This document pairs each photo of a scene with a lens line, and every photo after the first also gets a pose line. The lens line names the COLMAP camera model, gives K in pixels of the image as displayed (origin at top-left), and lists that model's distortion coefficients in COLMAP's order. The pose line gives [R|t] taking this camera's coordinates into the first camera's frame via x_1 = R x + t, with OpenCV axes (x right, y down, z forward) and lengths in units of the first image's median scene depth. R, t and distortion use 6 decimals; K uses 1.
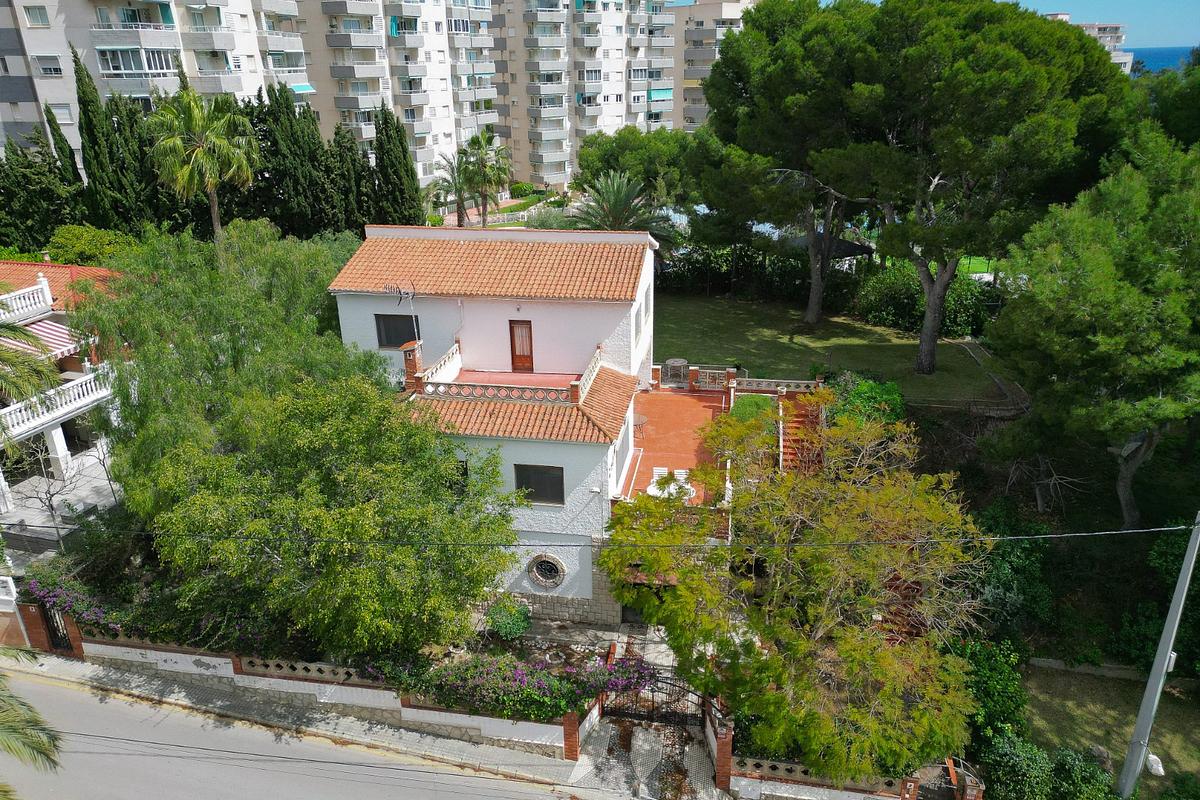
lens RADIAL K [[837.5, 0, 601.6], [0, 837.5, 398.4], [0, 0, 1]] dist [0.067144, -0.028378]
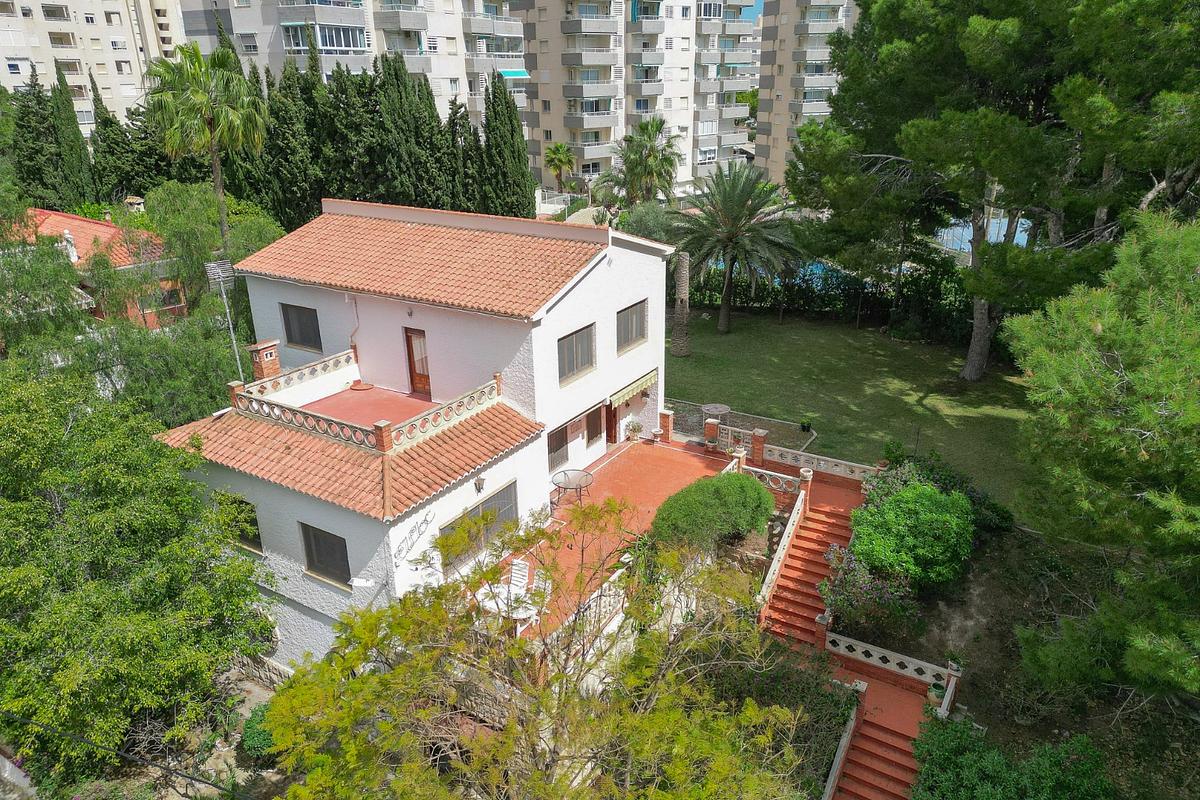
lens RADIAL K [[837.5, 0, 604.9], [0, 837.5, 403.2], [0, 0, 1]] dist [0.067144, -0.028378]
pose [[0.928745, 0.138582, -0.343843, 0.201065], [-0.139405, 0.989981, 0.022460, -0.040702], [0.343510, 0.027074, 0.938759, 0.206398]]
